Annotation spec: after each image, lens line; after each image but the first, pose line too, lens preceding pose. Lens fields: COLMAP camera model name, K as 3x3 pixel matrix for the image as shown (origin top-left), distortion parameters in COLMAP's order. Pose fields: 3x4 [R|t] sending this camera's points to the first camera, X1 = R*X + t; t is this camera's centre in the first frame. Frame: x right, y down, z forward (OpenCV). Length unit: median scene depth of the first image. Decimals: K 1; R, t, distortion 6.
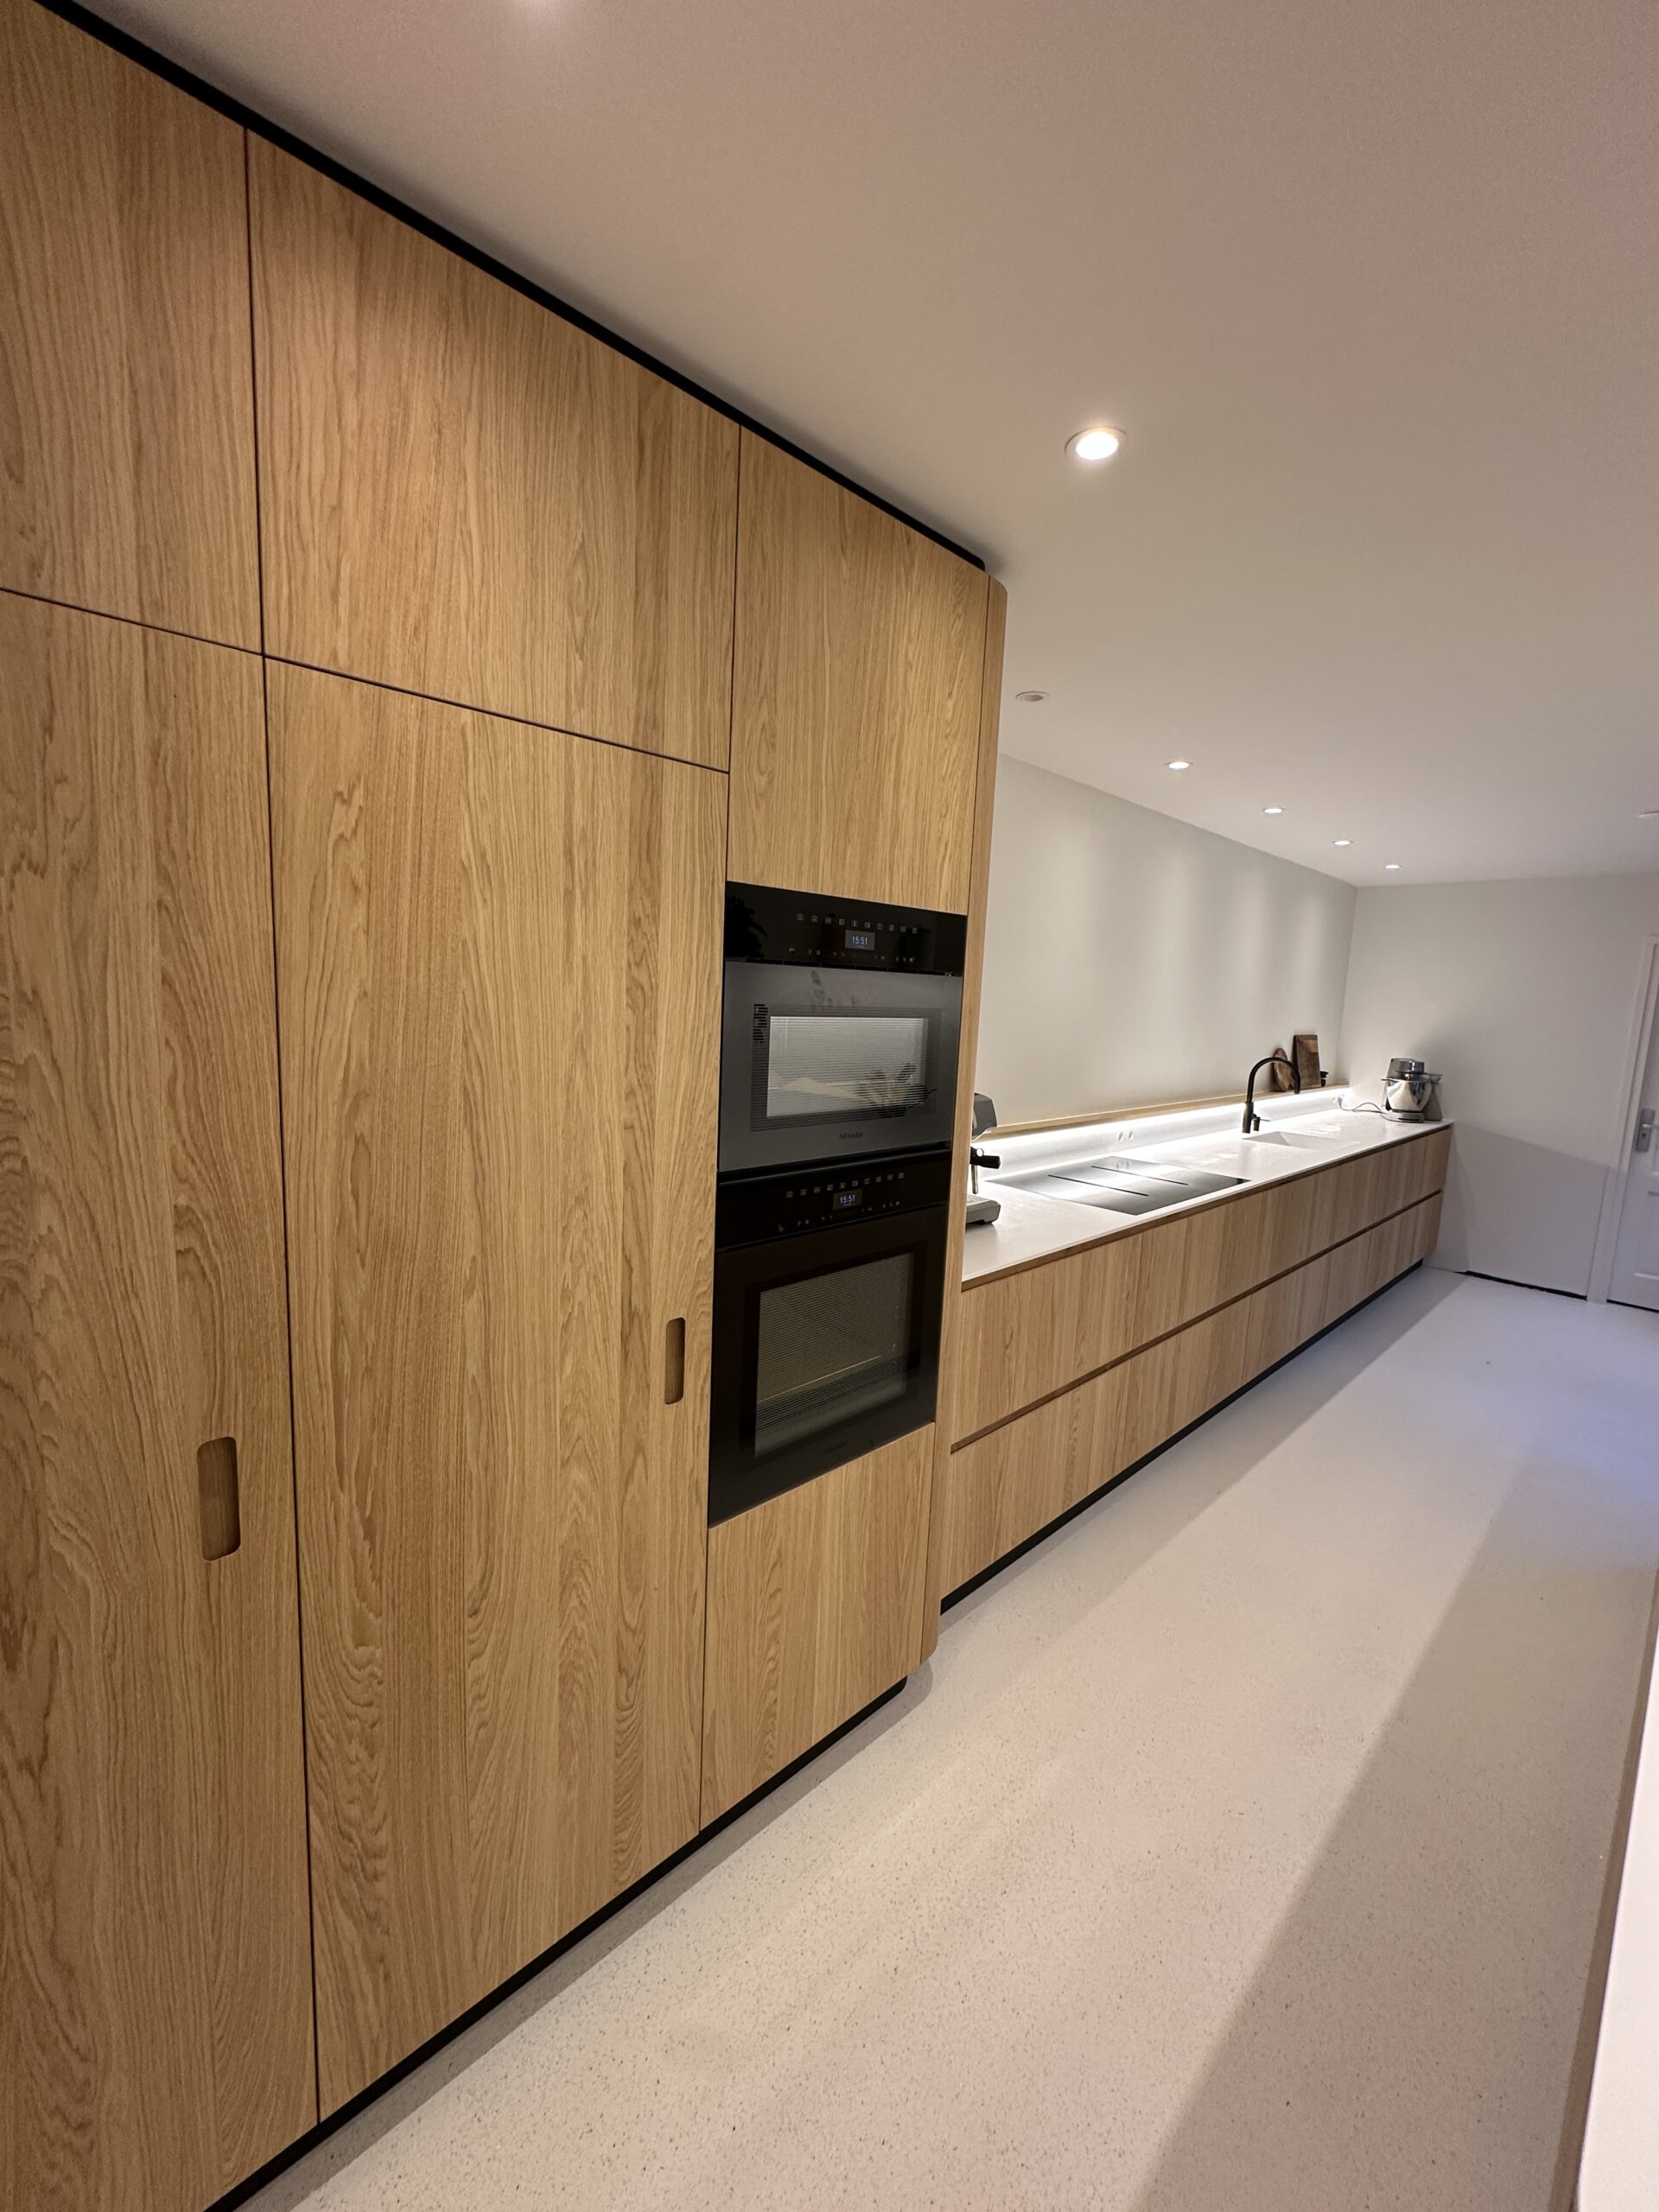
lens RADIAL K [[882.7, 0, 830.6], [0, 882.7, 1105.1], [0, 0, 1]] dist [-0.000482, 0.000546]
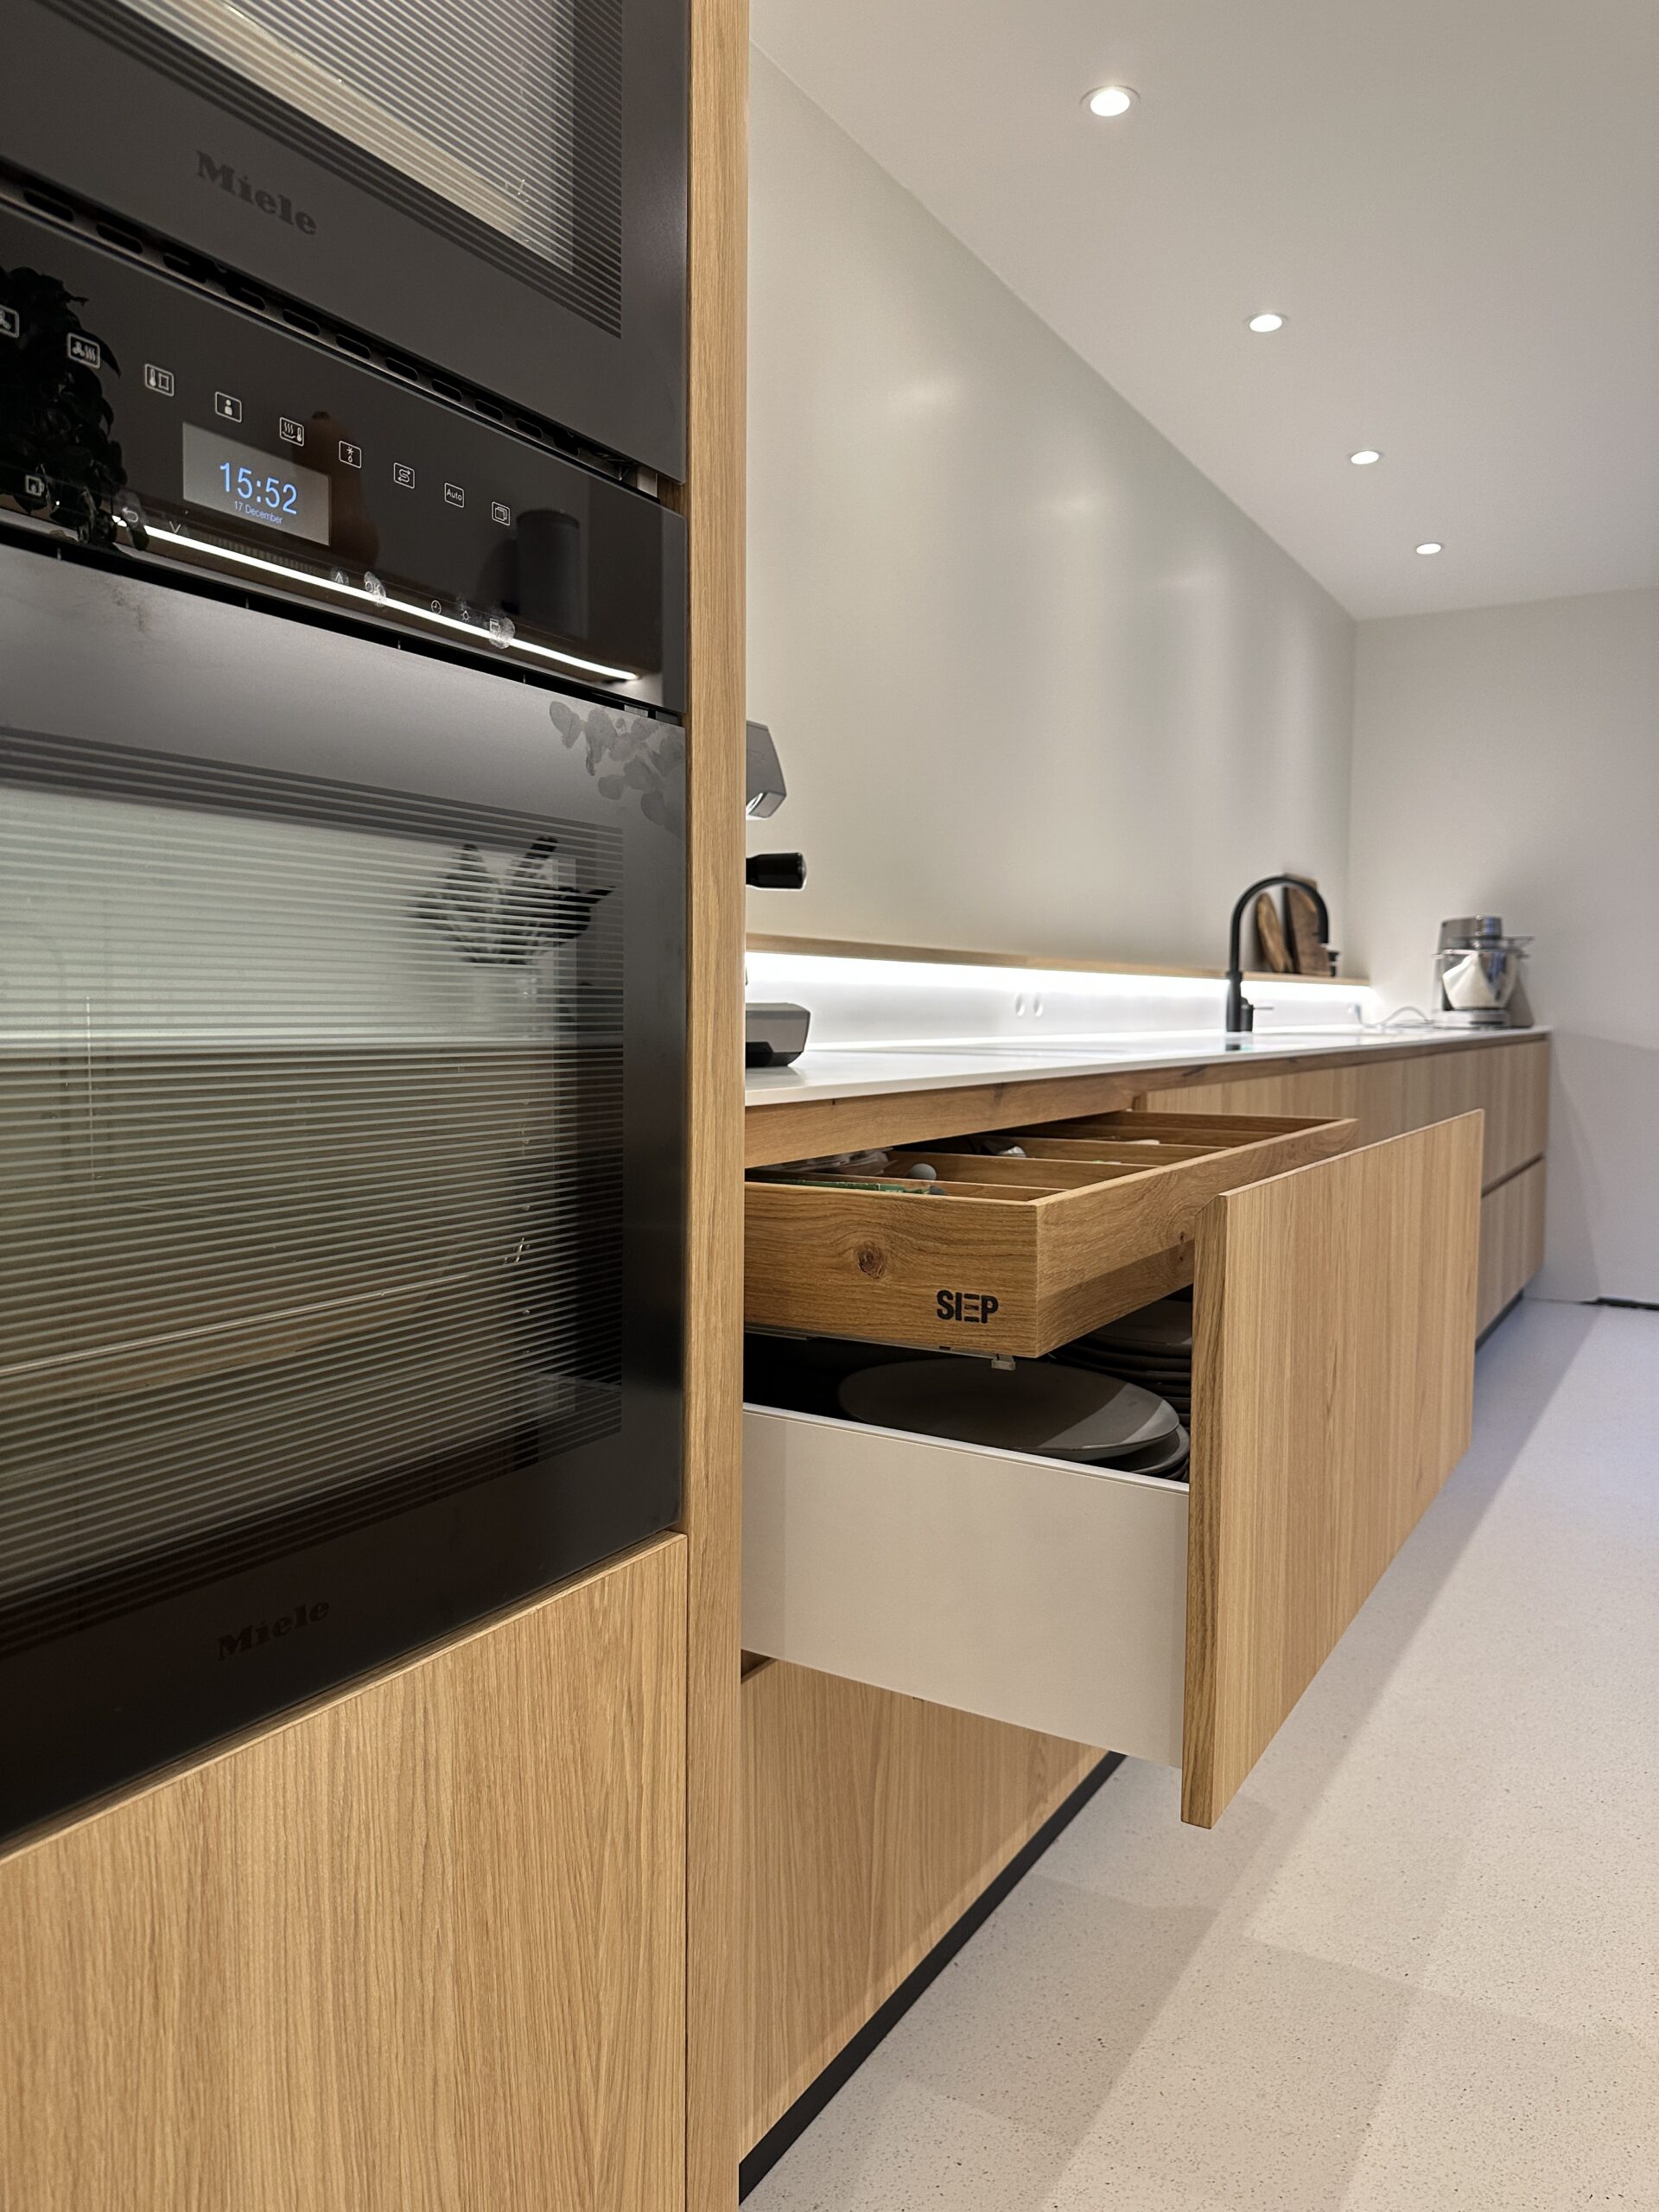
lens RADIAL K [[1557.9, 0, 828.9], [0, 1557.9, 1097.1], [0, 0, 1]] dist [0.045991, -0.069387]
pose [[0.964857, -0.050588, 0.257859, 0.052391], [0.067258, 0.996150, -0.056235, 0.317580], [-0.254021, 0.071602, 0.964545, 0.631628]]
